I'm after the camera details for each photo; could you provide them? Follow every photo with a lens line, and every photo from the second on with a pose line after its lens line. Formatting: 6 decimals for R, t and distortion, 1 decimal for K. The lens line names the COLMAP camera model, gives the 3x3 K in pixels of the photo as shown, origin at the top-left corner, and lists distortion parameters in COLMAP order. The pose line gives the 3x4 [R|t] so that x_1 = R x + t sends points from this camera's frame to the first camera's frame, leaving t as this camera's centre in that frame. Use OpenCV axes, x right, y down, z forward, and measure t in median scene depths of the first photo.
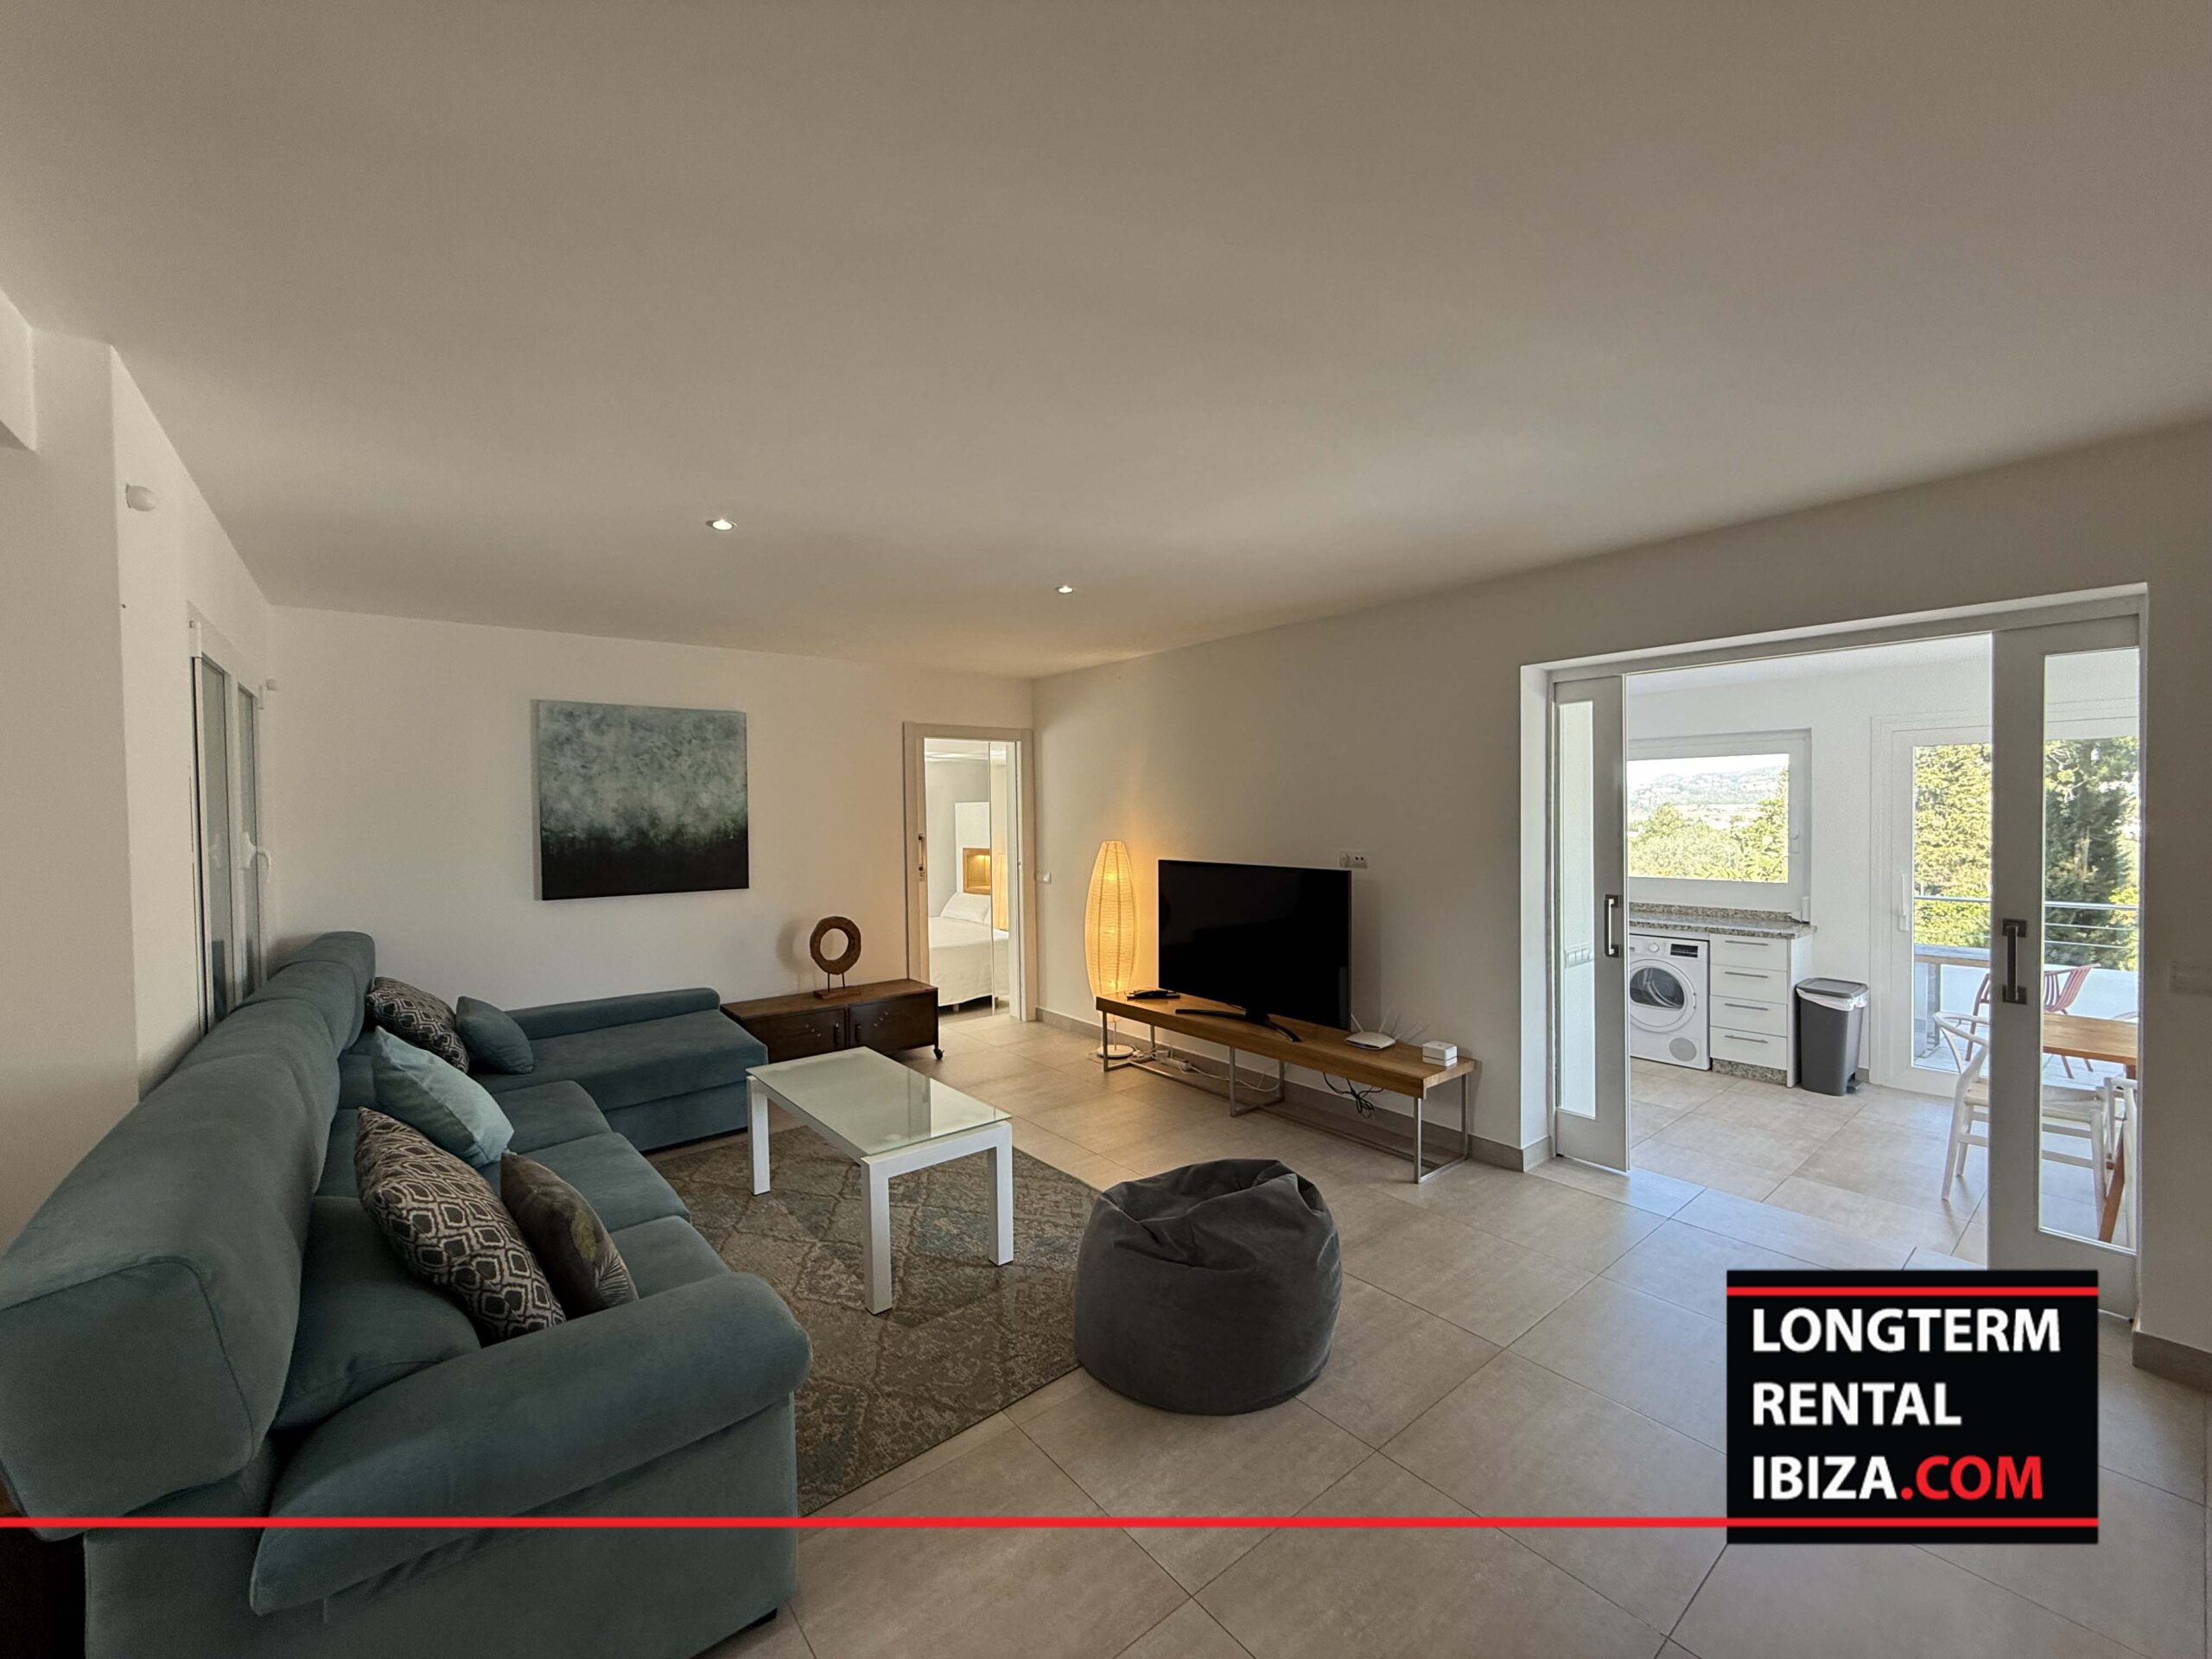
lens RADIAL K [[878.7, 0, 1098.9], [0, 878.7, 829.6], [0, 0, 1]] dist [0.001515, 0.001553]
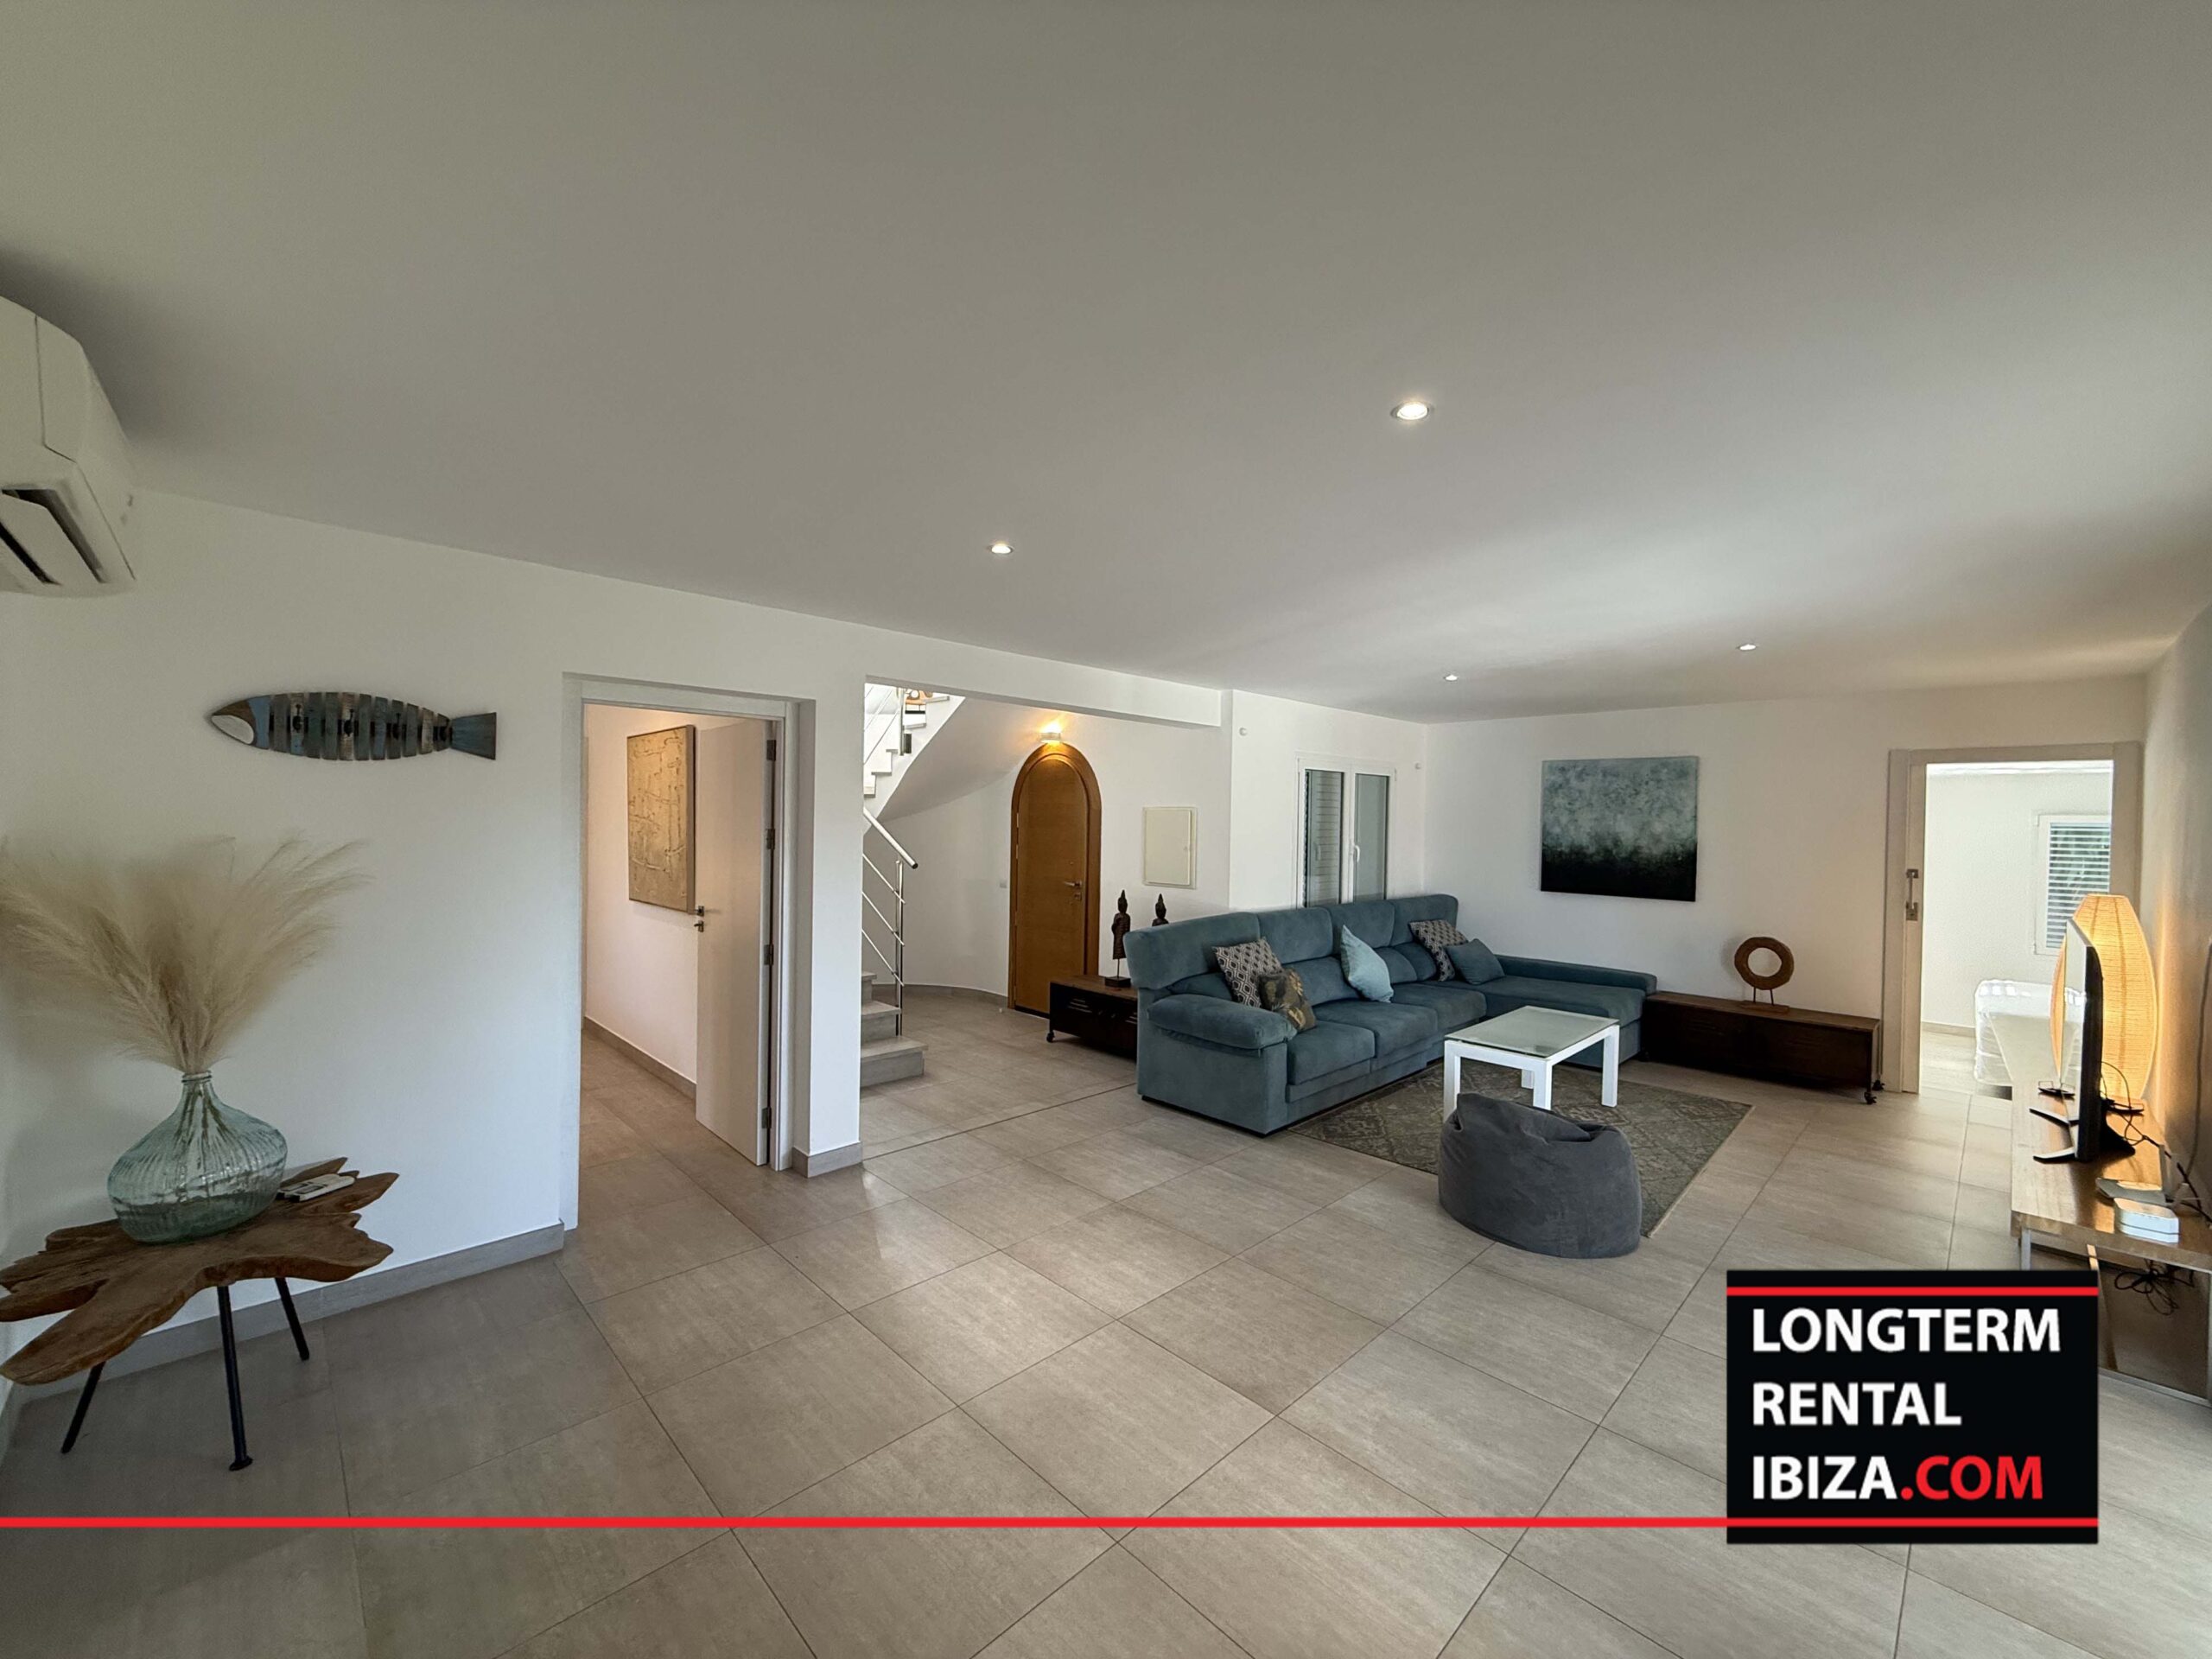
lens RADIAL K [[878.7, 0, 1093.8], [0, 878.7, 827.0], [0, 0, 1]] dist [0.001515, 0.001553]
pose [[0.089741, 0.028264, -0.995564, 0.764821], [-0.035947, 0.999038, 0.025123, -0.038431], [0.995316, 0.033533, 0.090671, 0.067999]]
